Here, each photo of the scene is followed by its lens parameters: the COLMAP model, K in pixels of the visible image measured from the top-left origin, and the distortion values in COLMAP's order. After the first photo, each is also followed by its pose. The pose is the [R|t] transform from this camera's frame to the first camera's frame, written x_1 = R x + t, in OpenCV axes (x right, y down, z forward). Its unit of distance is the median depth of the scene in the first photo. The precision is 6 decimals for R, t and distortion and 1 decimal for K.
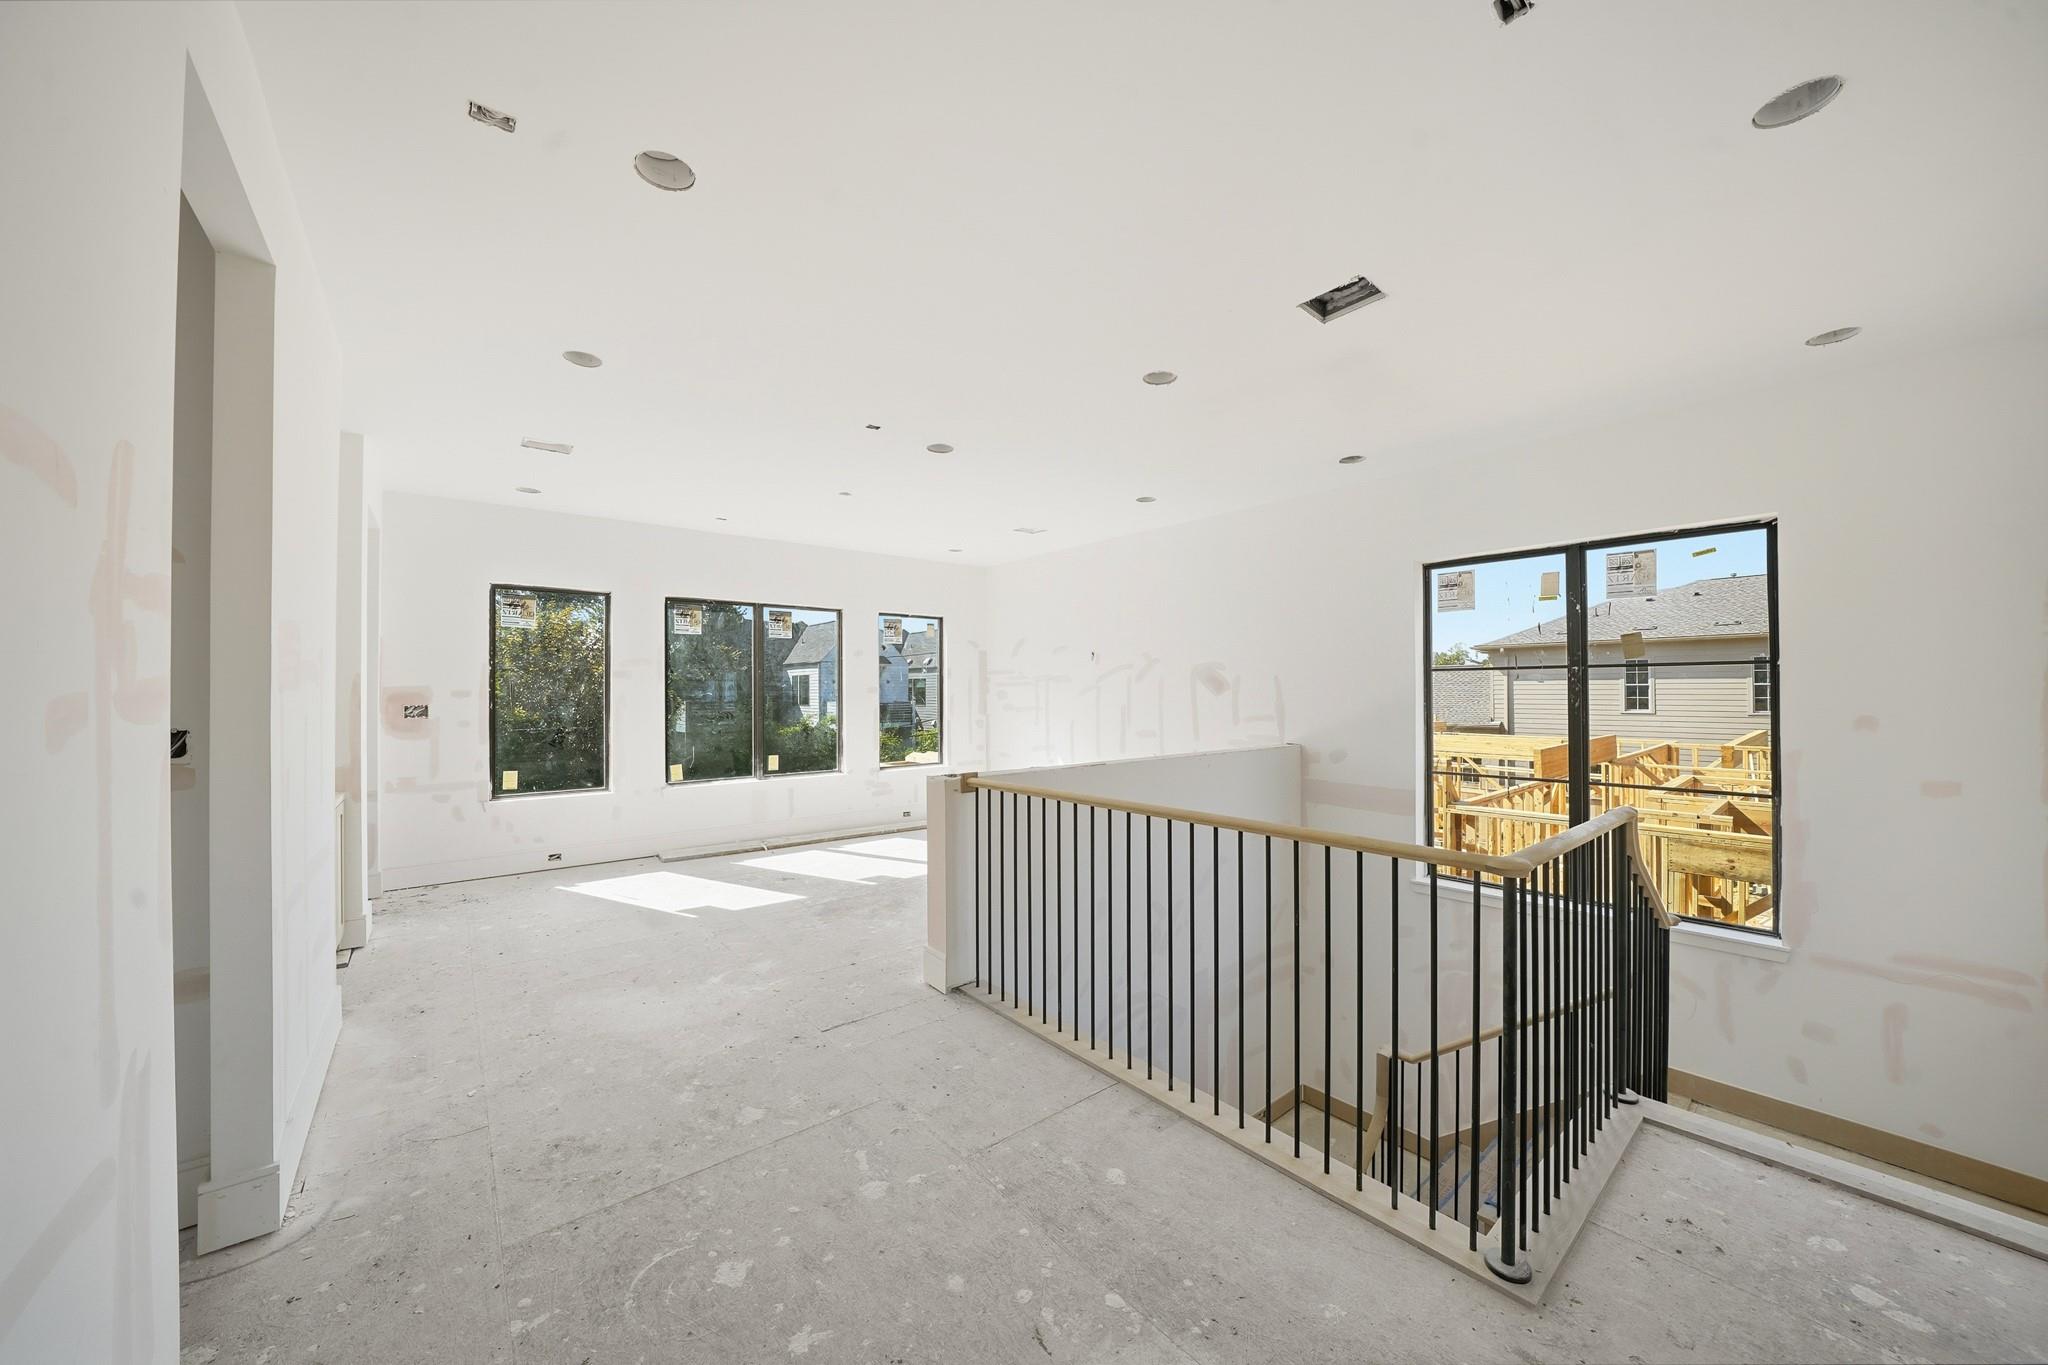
lens RADIAL K [[712.0, 0, 1026.2], [0, 712.0, 689.5], [0, 0, 1]] dist [-0.000606, -0.000033]
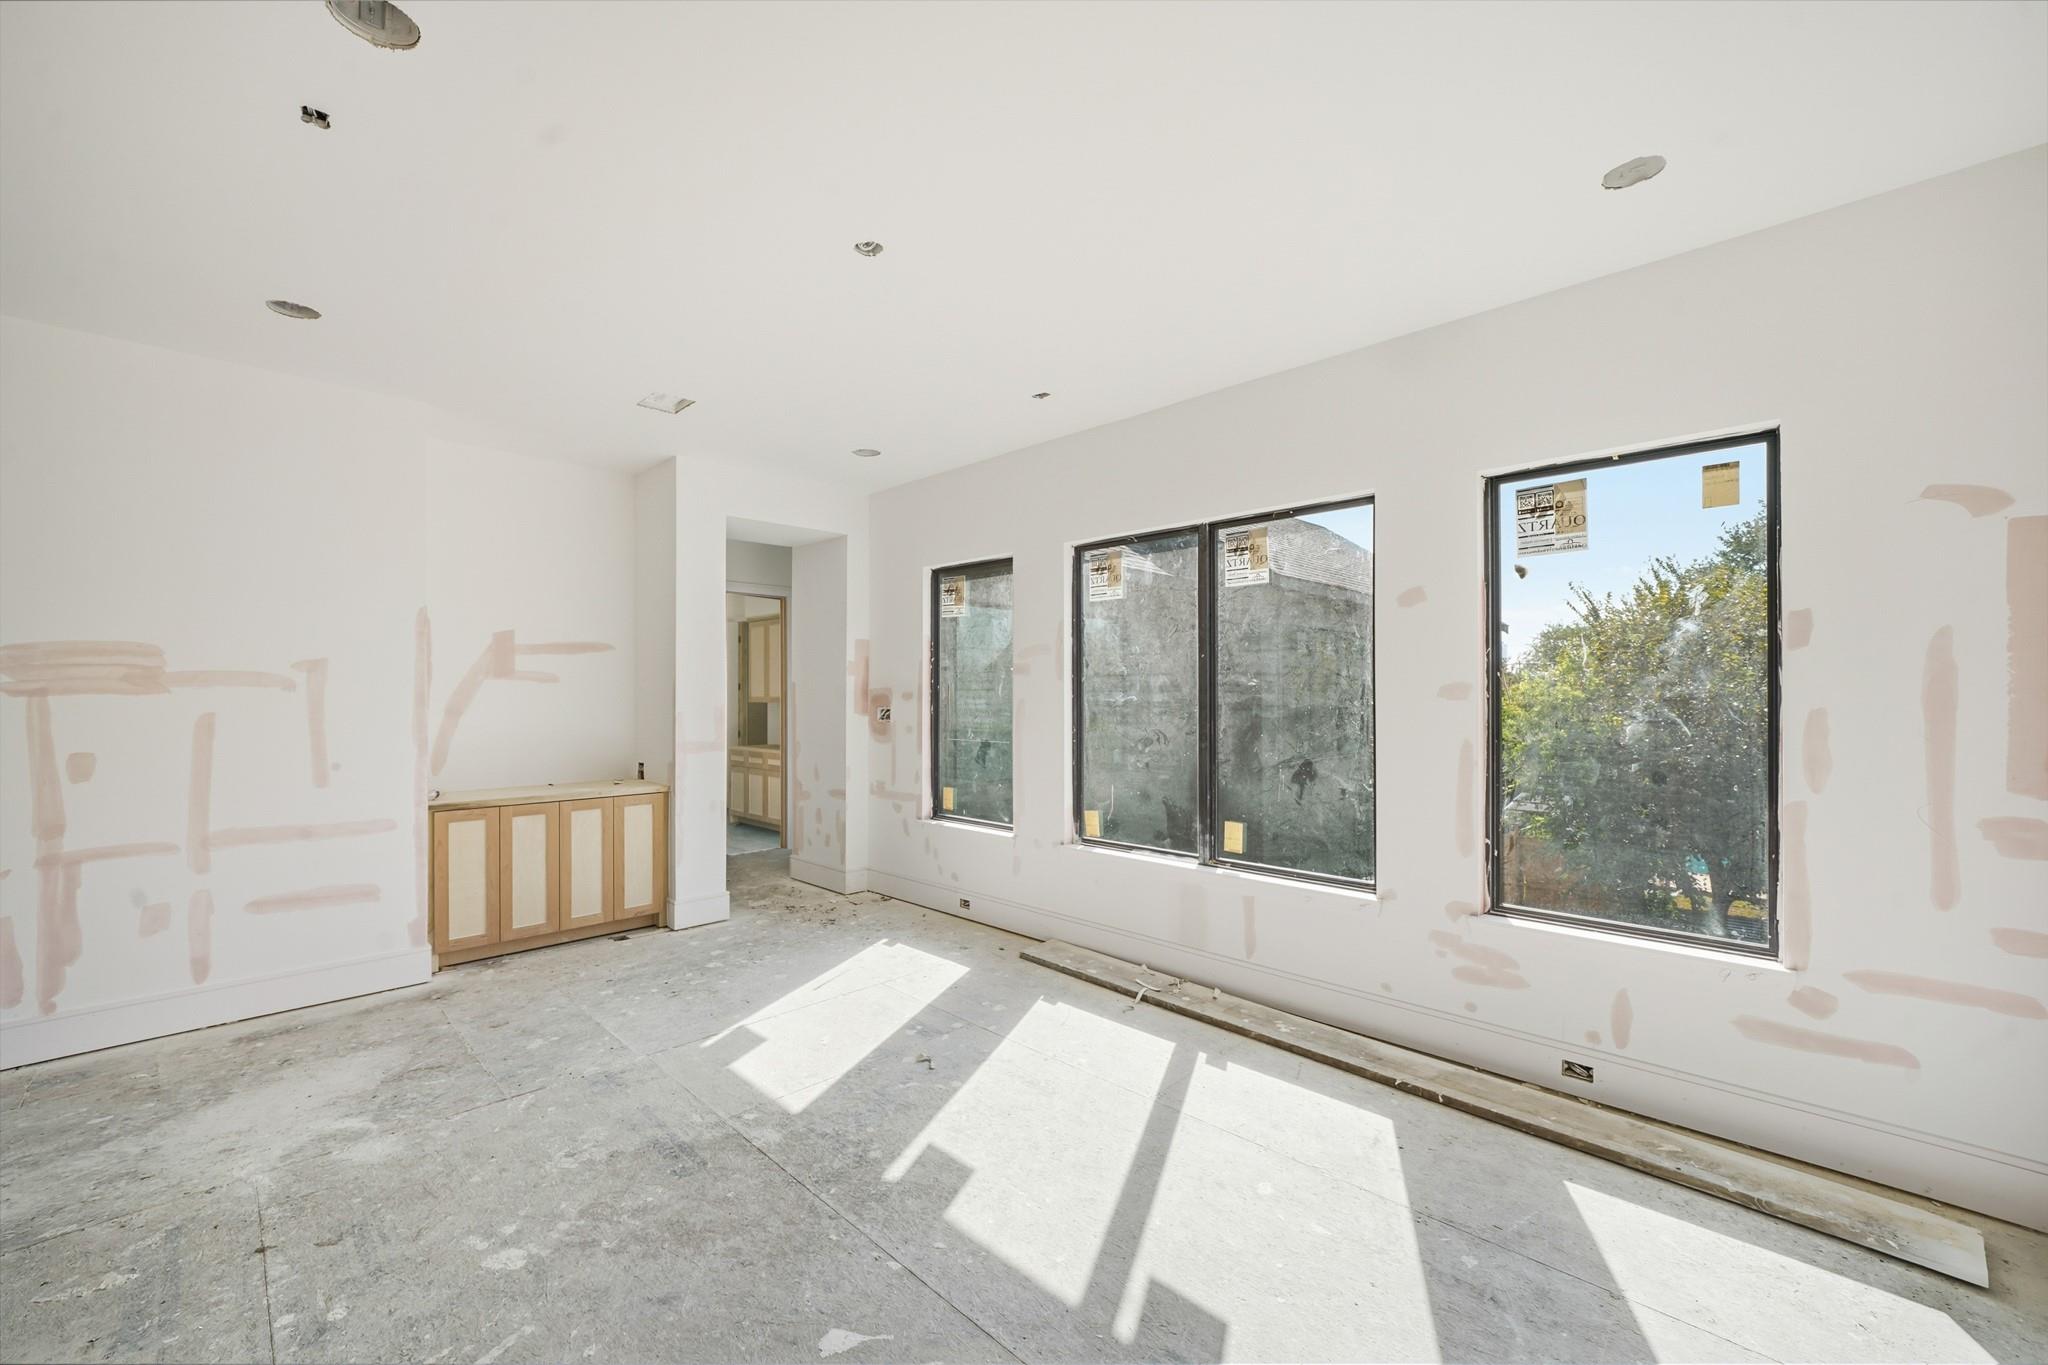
lens RADIAL K [[813.1, 0, 1025.9], [0, 813.1, 693.1], [0, 0, 1]] dist [-0.005896, 0.000130]
pose [[0.102366, -0.000214, -0.994747, 0.234689], [0.000751, 1.000000, -0.000138, 0.001989], [0.994746, -0.000733, 0.102367, 0.953038]]
